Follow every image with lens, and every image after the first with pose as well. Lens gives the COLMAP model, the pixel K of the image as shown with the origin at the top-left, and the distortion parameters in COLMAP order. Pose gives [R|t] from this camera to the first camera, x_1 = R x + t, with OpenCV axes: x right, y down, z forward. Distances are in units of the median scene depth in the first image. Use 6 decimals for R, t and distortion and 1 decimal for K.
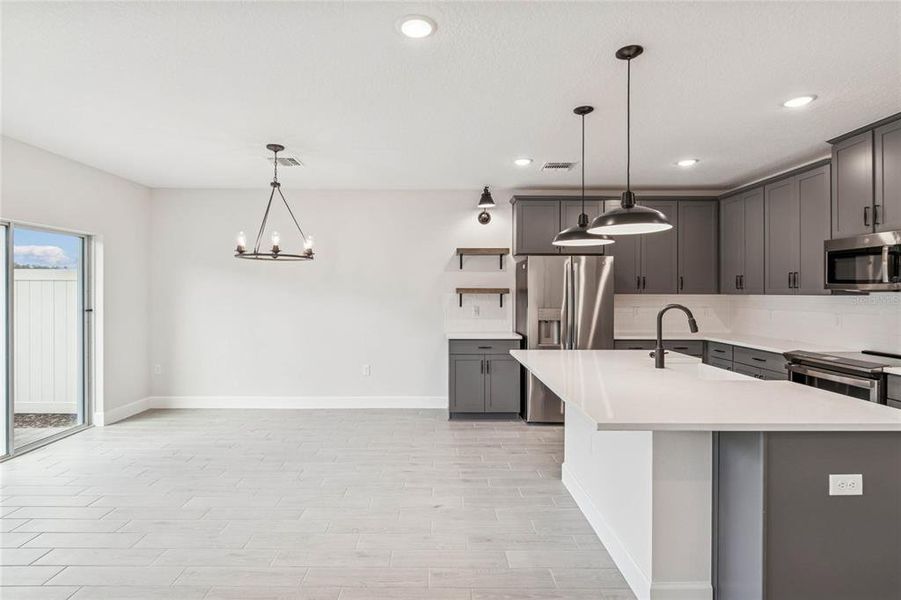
lens RADIAL K [[459.2, 0, 448.1], [0, 459.2, 292.9], [0, 0, 1]] dist [0.006597, -0.005833]
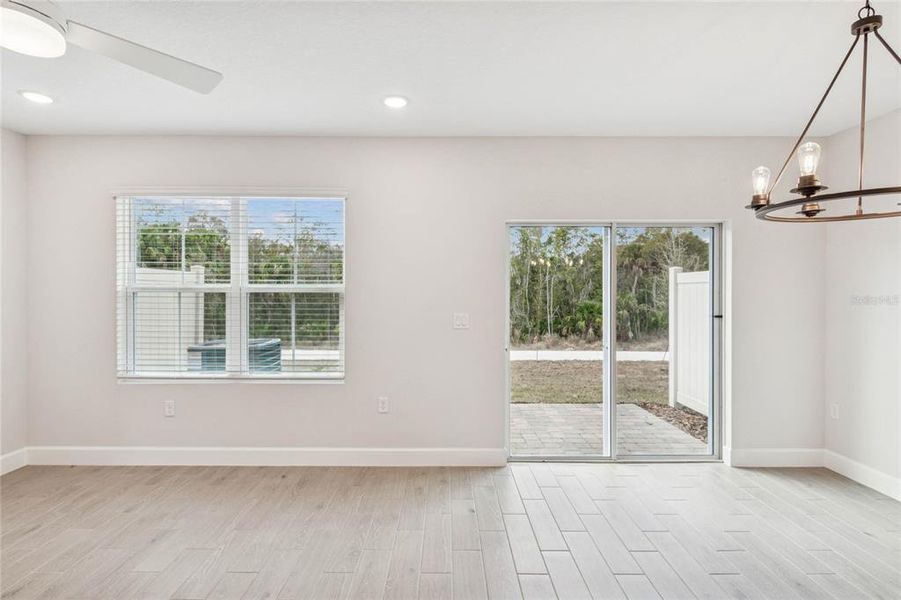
lens RADIAL K [[459.2, 0, 452.1], [0, 459.2, 304.8], [0, 0, 1]] dist [0.006597, -0.005833]
pose [[-0.015549, 0.014901, -0.999768, 0.031976], [0.005359, 0.999876, 0.014819, 0.002854], [0.999865, -0.005128, -0.015627, 0.543229]]
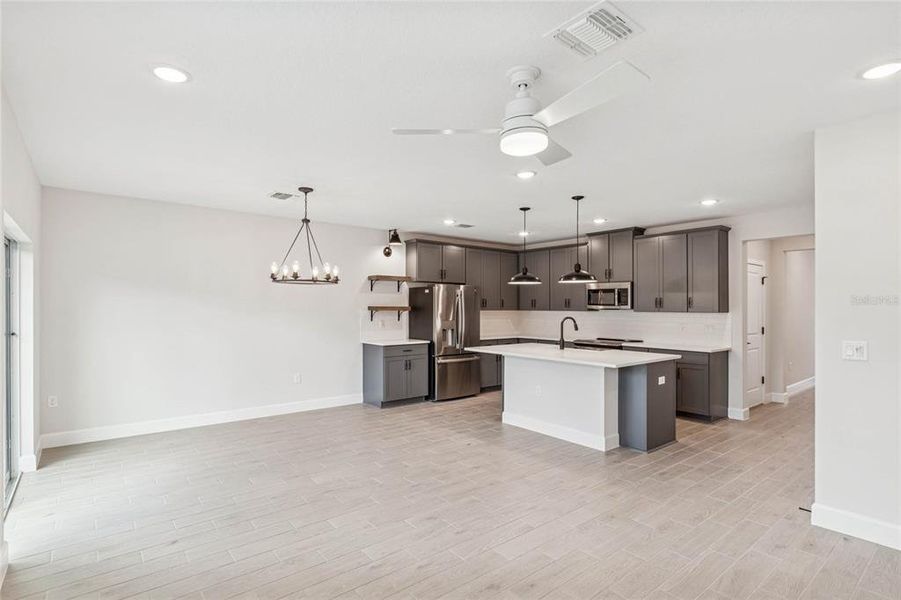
lens RADIAL K [[446.2, 0, 452.8], [0, 446.2, 303.8], [0, 0, 1]] dist [-0.004086, 0.000510]
pose [[0.781116, 0.004251, 0.624371, -0.660092], [-0.000544, 0.999981, -0.006128, -0.011638], [-0.624385, 0.004447, 0.781104, -0.117726]]
